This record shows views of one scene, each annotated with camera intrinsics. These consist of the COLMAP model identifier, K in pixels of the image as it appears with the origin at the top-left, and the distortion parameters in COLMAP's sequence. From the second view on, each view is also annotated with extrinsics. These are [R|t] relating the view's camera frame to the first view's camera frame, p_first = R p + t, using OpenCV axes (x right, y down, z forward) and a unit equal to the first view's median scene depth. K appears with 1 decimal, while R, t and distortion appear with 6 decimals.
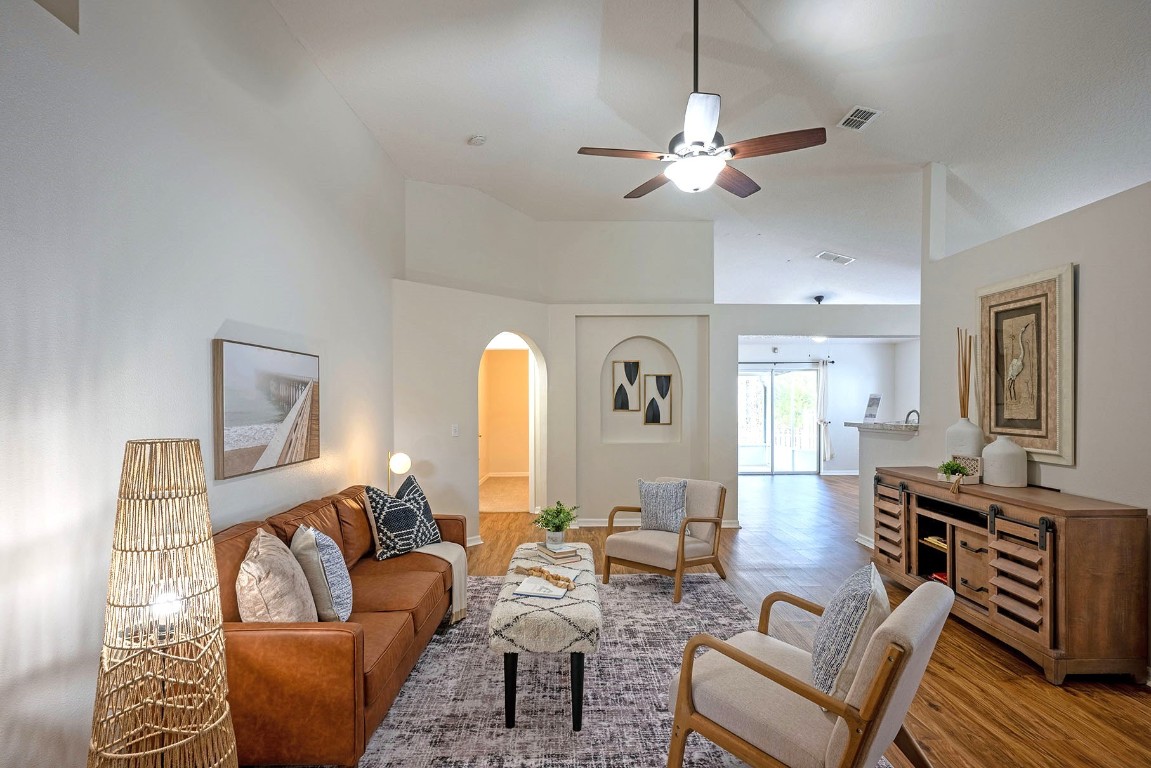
lens RADIAL K [[552.2, 0, 567.0], [0, 552.2, 409.1], [0, 0, 1]] dist [-0.007870, 0.006372]
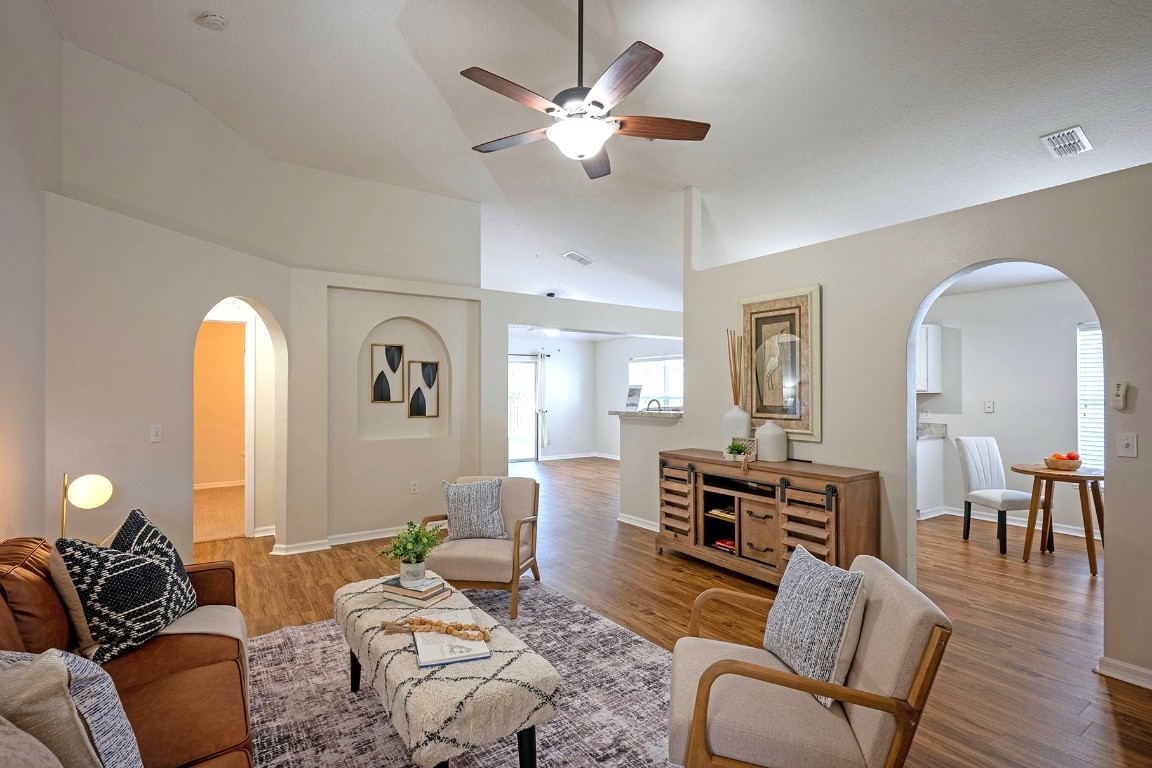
lens RADIAL K [[552.6, 0, 578.3], [0, 552.6, 388.2], [0, 0, 1]] dist [-0.007870, 0.006372]
pose [[0.826581, 0.005143, 0.562795, -0.238482], [0.006496, 0.999804, -0.018678, -0.001142], [-0.562781, 0.019095, 0.826385, 0.226960]]
